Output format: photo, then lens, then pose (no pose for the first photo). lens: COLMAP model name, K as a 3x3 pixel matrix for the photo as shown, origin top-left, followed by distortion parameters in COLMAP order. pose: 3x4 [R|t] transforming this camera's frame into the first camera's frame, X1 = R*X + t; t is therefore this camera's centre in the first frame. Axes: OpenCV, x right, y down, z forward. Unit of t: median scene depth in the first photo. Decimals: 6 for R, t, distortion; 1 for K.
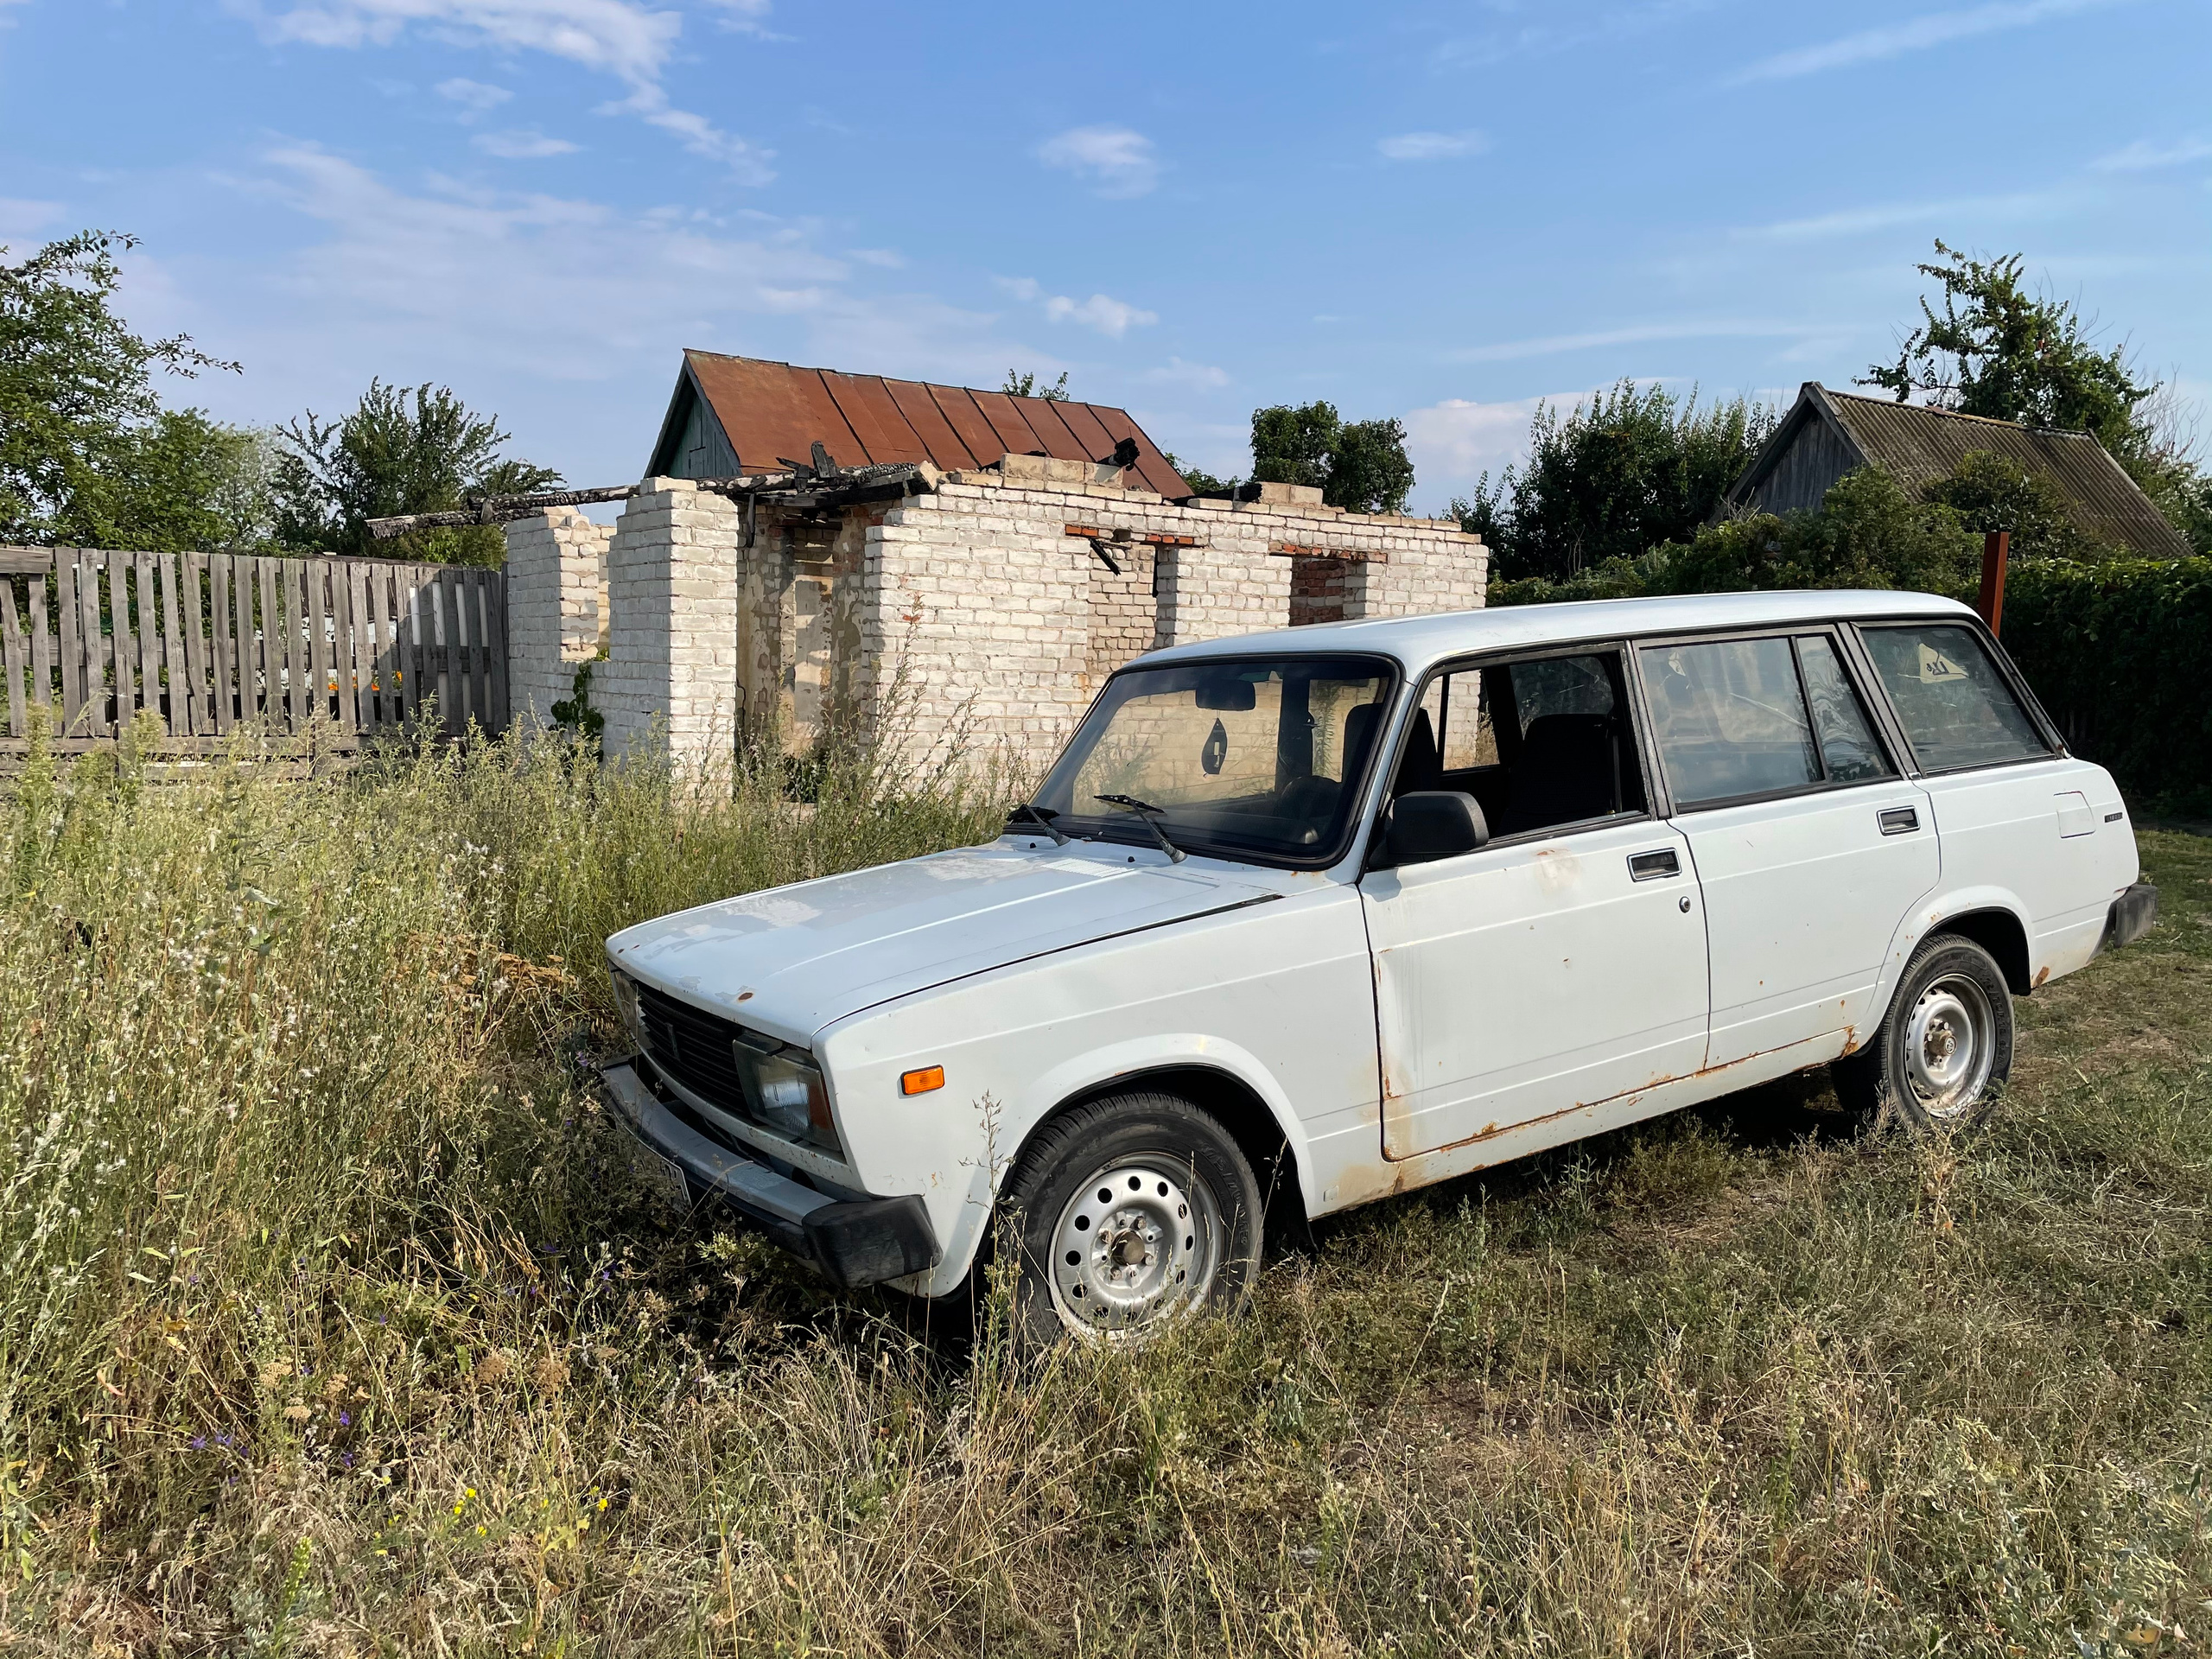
lens RADIAL K [[1673.7, 0, 1126.4], [0, 1673.7, 808.2], [0, 0, 1]] dist [0.106745, -0.177946]
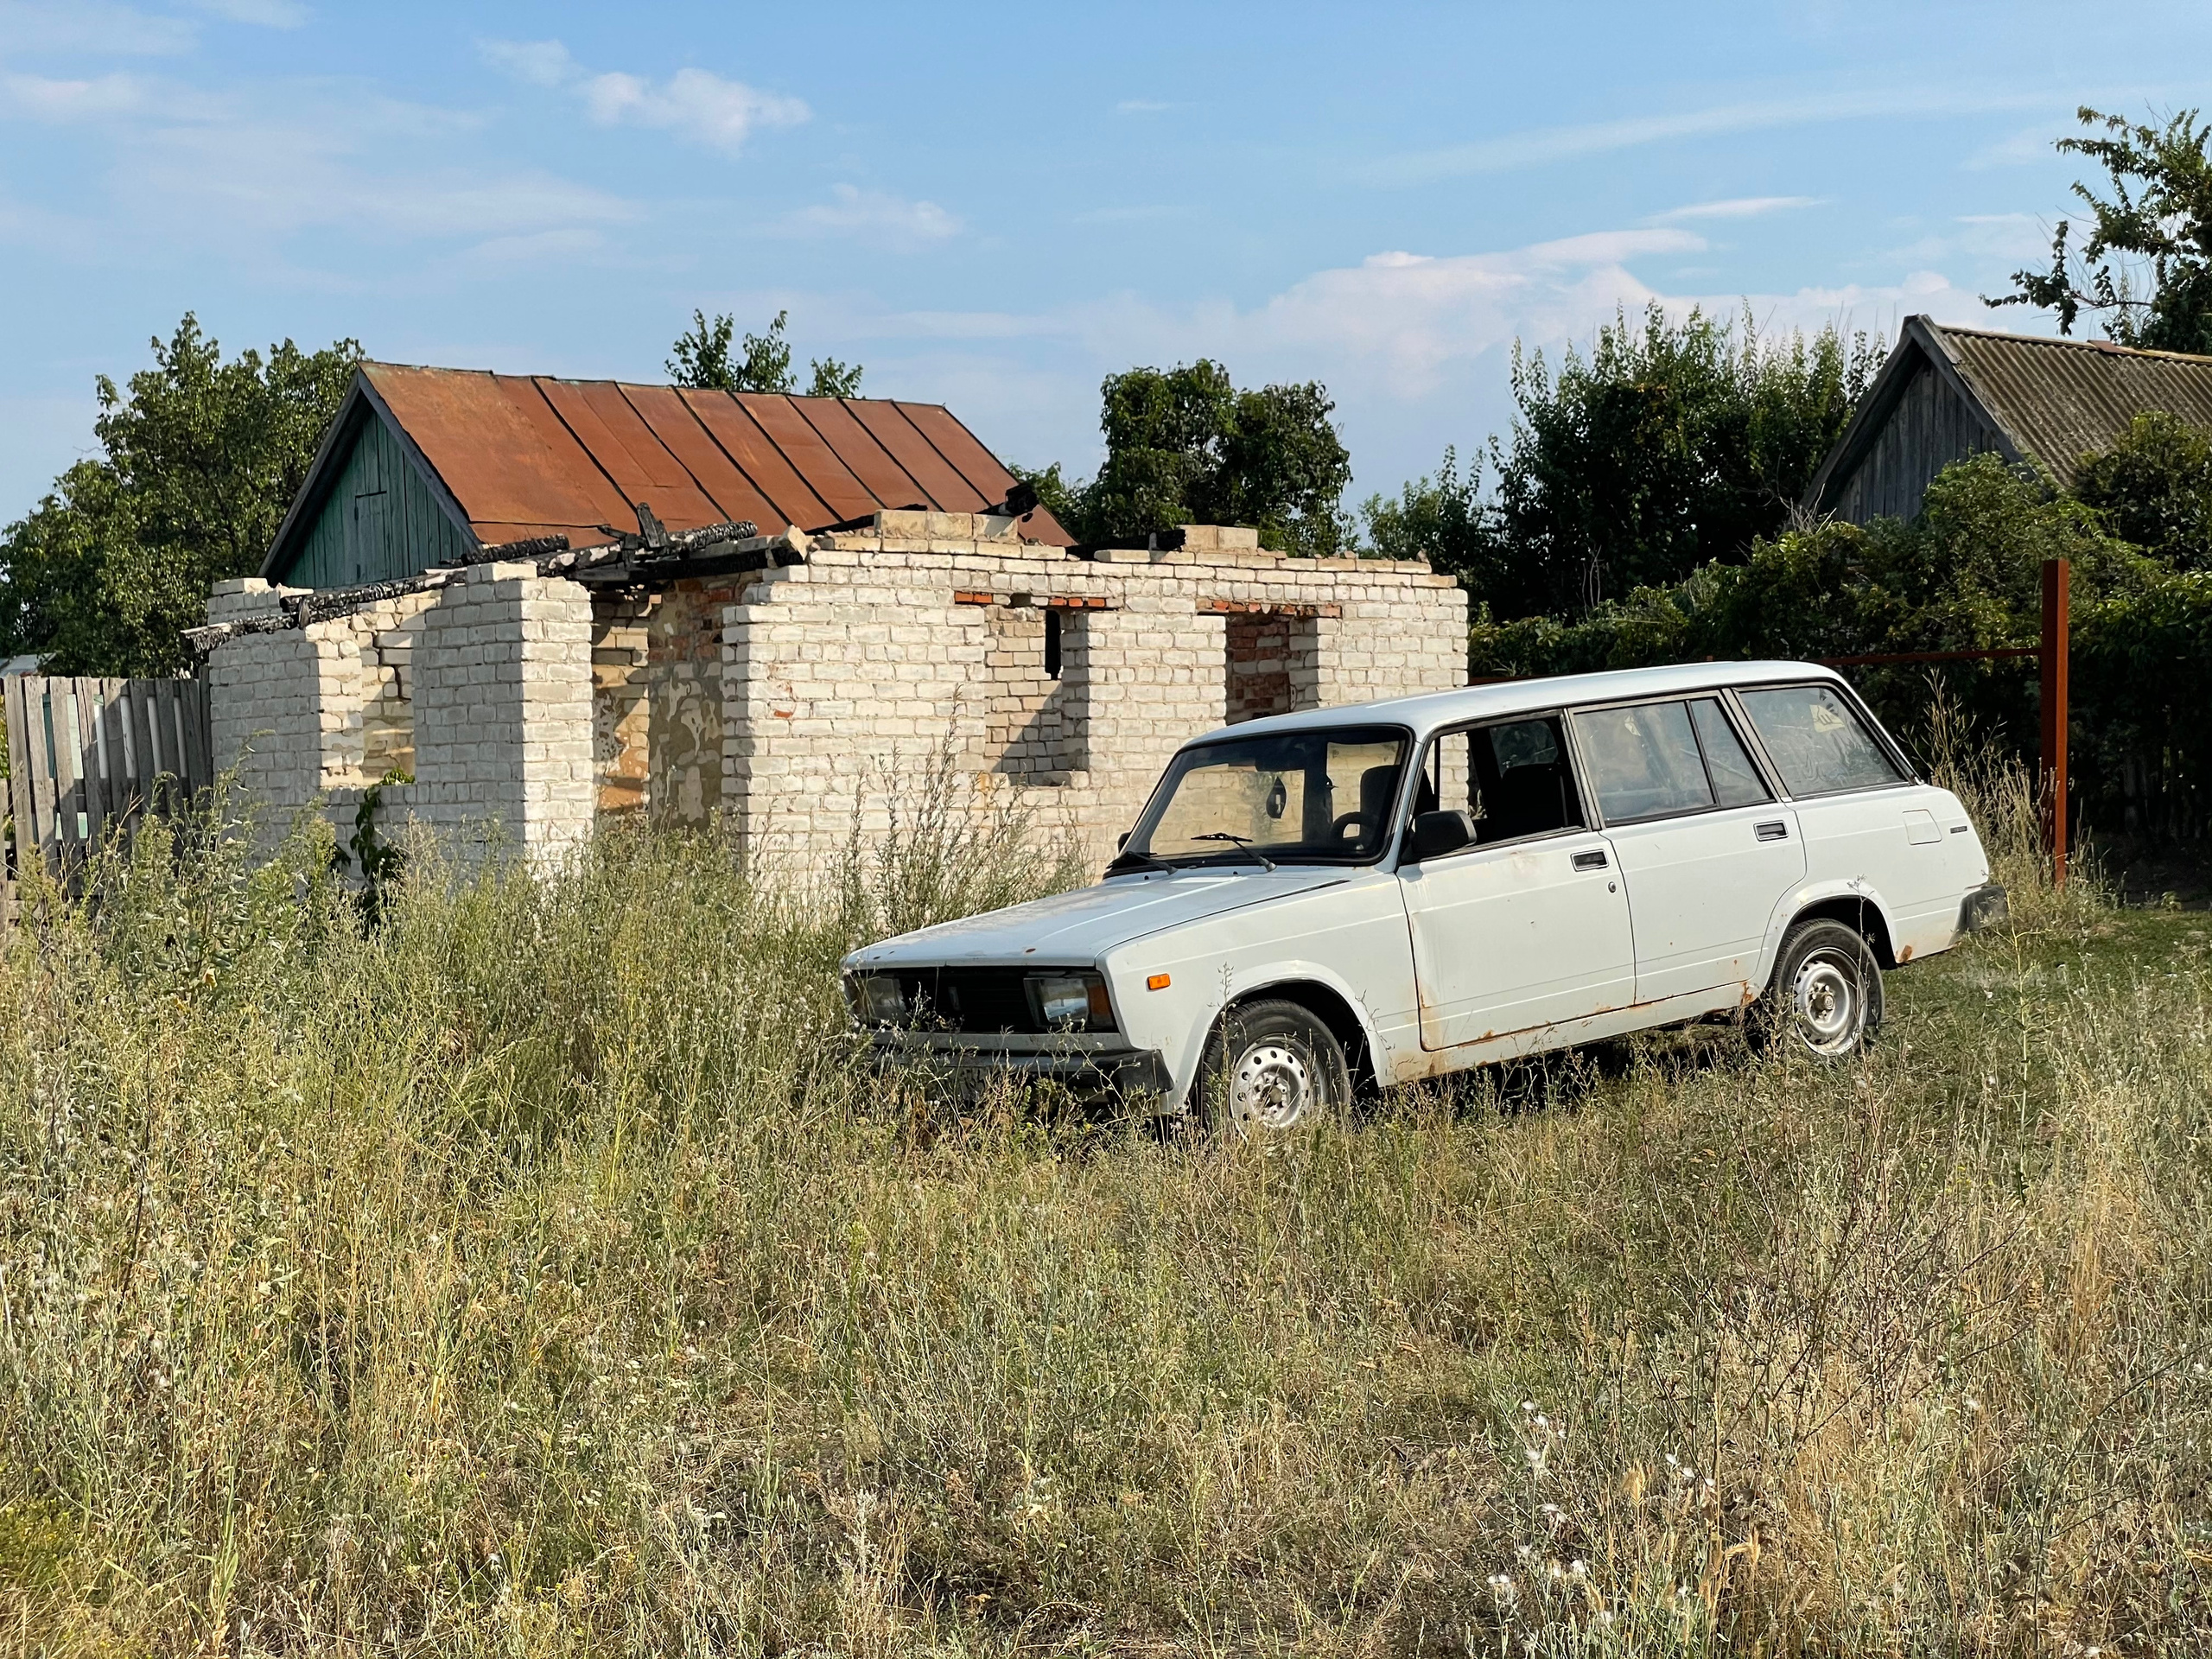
lens RADIAL K [[3305.6, 0, 1106.0], [0, 3305.6, 829.5], [0, 0, 1]] dist [0.025861, 0.003179]
pose [[0.994240, -0.047342, 0.096156, -0.129089], [0.053959, 0.996265, -0.067417, 0.060768], [-0.092605, 0.072217, 0.993081, -0.618071]]
